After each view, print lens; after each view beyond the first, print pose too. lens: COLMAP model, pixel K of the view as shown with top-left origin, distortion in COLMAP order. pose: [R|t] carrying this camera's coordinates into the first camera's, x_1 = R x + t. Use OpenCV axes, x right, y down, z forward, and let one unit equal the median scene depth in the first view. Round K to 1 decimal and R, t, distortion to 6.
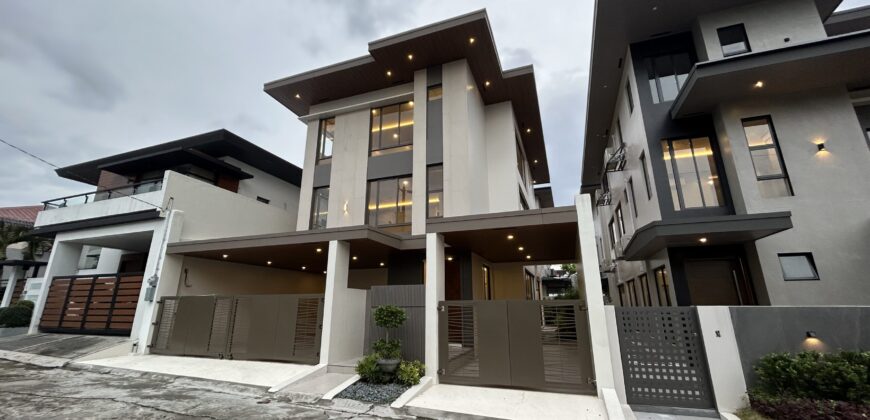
lens RADIAL K [[348.7, 0, 430.9], [0, 348.7, 209.1], [0, 0, 1]] dist [0.002028, 0.000084]
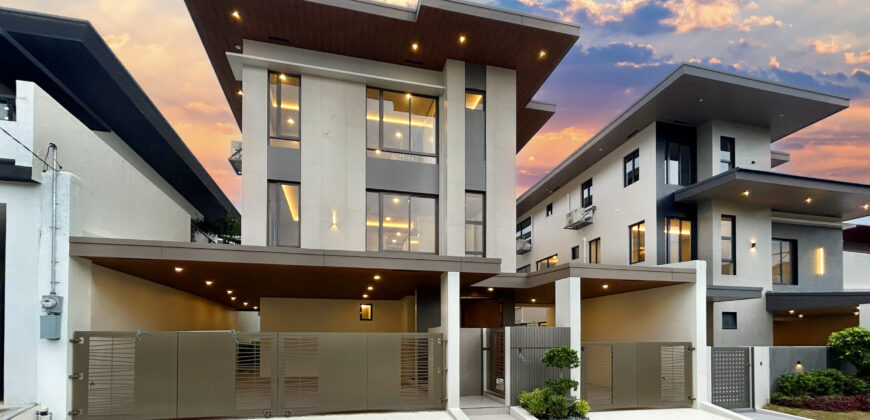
lens RADIAL K [[357.2, 0, 432.6], [0, 357.2, 338.3], [0, 0, 1]] dist [-0.009192, 0.000186]
pose [[0.841967, 0.000758, 0.539529, -0.587301], [-0.146168, 0.962922, 0.226752, 0.044760], [-0.519352, -0.269779, 0.810859, 0.226251]]
